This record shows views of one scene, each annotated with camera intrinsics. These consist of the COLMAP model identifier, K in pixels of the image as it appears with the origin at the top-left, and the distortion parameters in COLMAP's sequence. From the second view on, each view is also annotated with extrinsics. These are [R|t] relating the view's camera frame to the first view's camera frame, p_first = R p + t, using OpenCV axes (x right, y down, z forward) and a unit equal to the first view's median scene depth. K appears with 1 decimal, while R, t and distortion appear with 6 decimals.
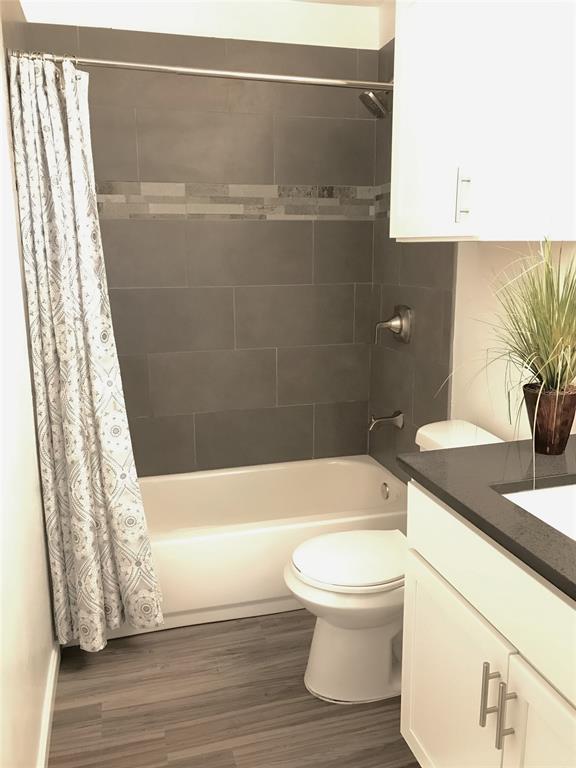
lens RADIAL K [[629.3, 0, 312.3], [0, 629.3, 383.2], [0, 0, 1]] dist [-0.002570, -0.005676]
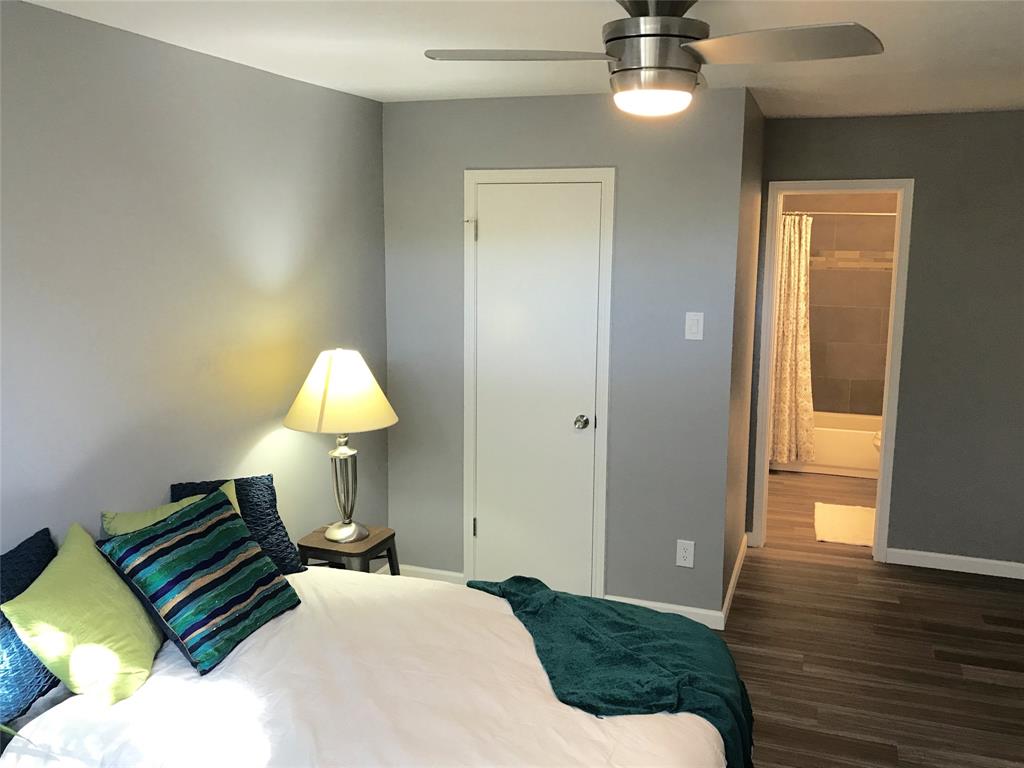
lens RADIAL K [[846.8, 0, 512.0], [0, 846.8, 384.0], [0, 0, 1]] dist [0.065107, -0.114000]
pose [[0.791789, 0.098376, -0.602820, 0.673042], [-0.131700, 0.991226, -0.011223, 0.289104], [0.596426, 0.088278, 0.797799, -1.968443]]
